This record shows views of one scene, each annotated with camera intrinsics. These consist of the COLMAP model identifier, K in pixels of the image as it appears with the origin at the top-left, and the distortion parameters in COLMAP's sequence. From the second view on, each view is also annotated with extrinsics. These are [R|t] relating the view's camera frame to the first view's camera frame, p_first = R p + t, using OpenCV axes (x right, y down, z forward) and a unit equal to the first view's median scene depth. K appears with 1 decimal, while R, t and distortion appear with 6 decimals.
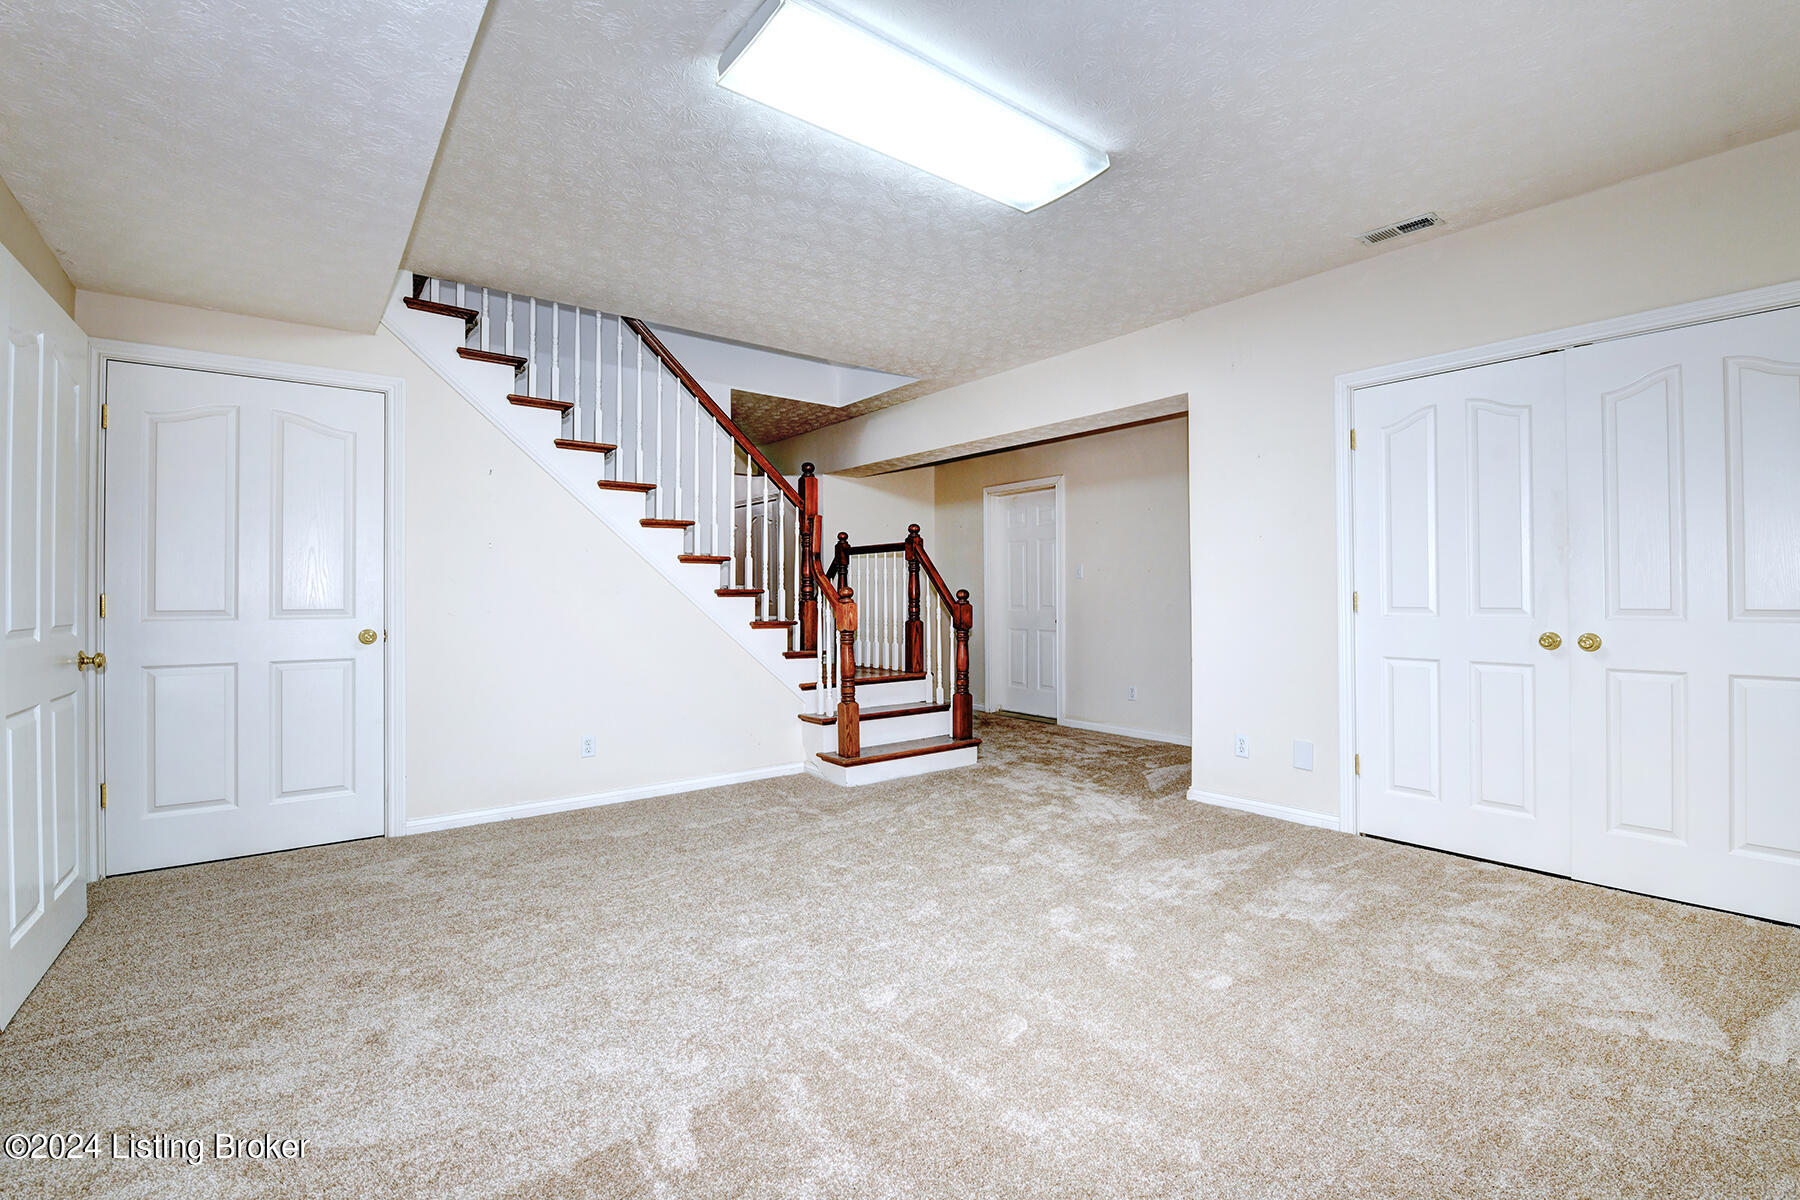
lens RADIAL K [[800.9, 0, 964.6], [0, 800.9, 580.8], [0, 0, 1]] dist [-0.008918, -0.005720]
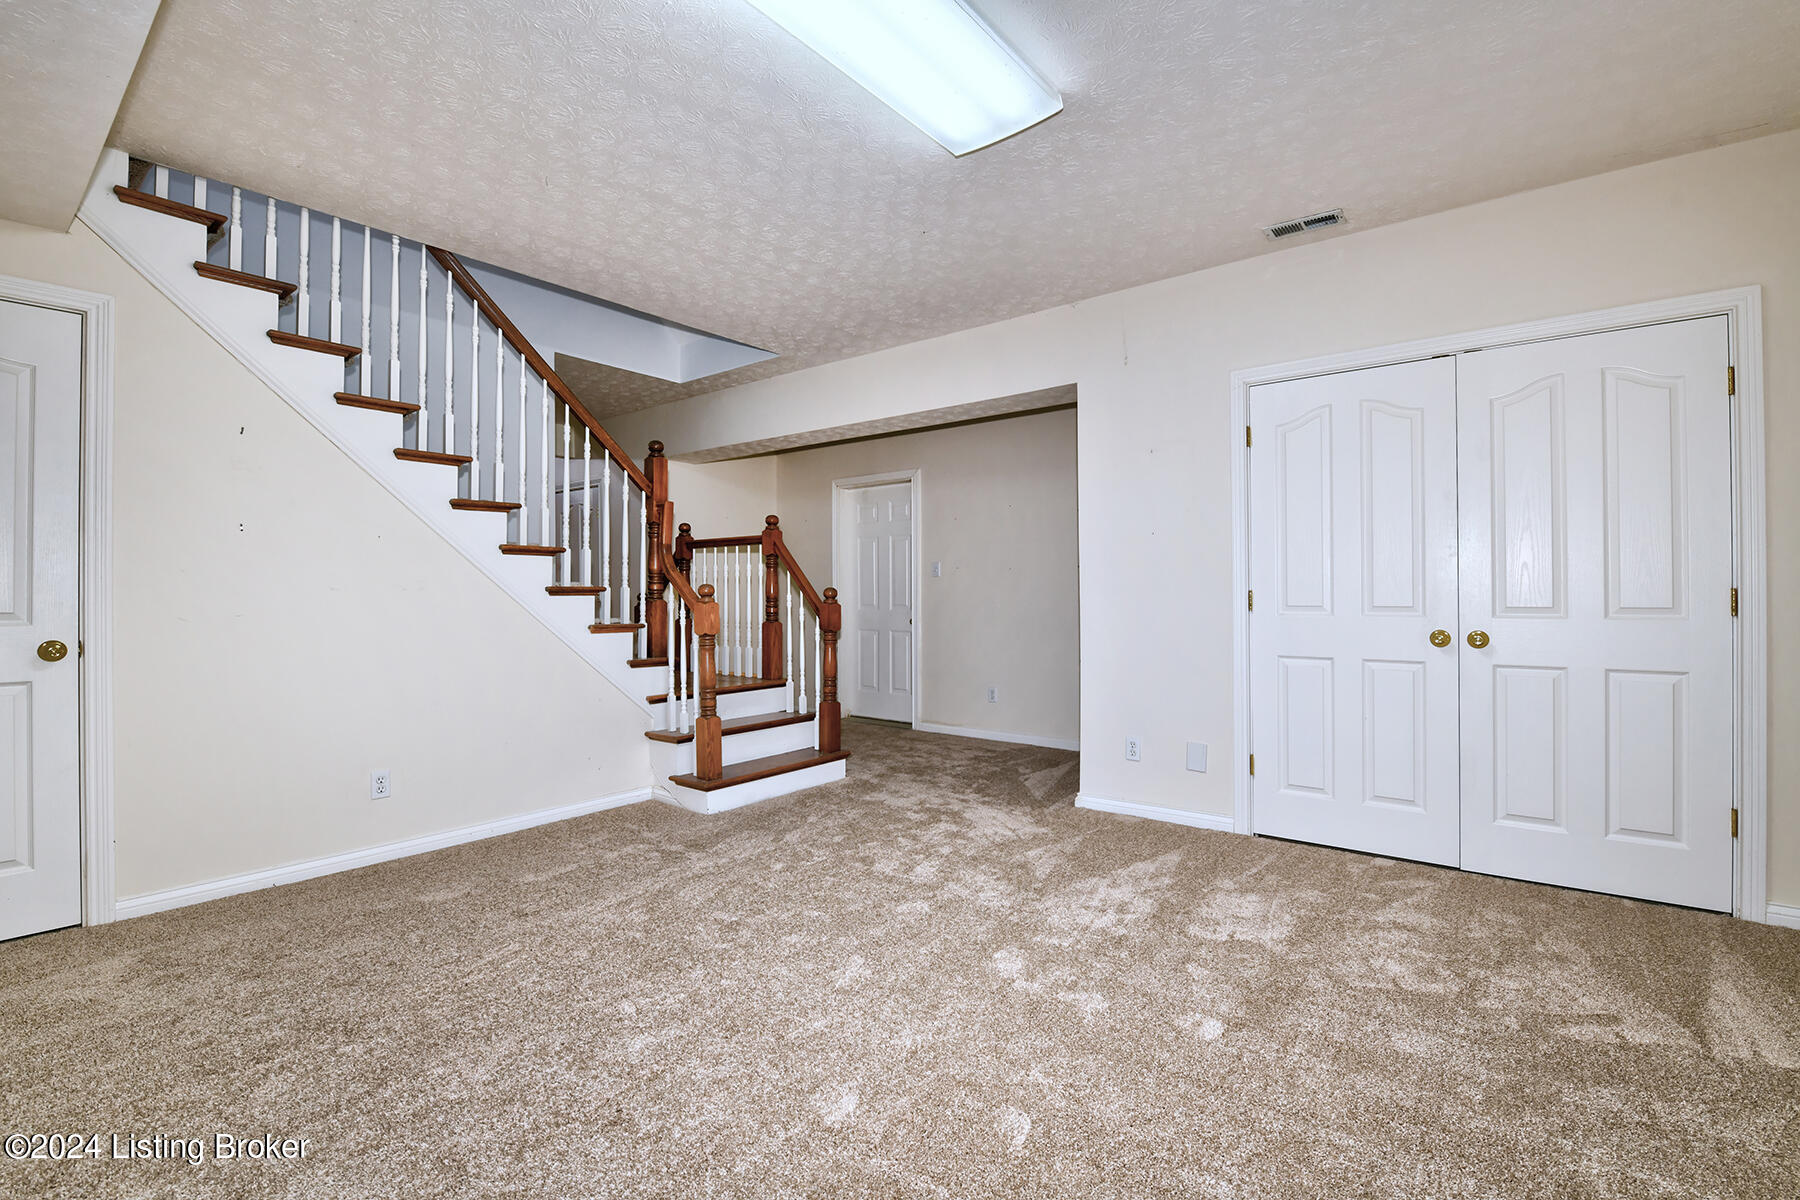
lens RADIAL K [[800.9, 0, 945.9], [0, 800.9, 582.2], [0, 0, 1]] dist [-0.008918, -0.005720]
pose [[0.977872, 0.003474, 0.209176, -0.102885], [-0.003992, 0.999990, 0.002055, 0.003580], [-0.209167, -0.002844, 0.977876, 0.130759]]
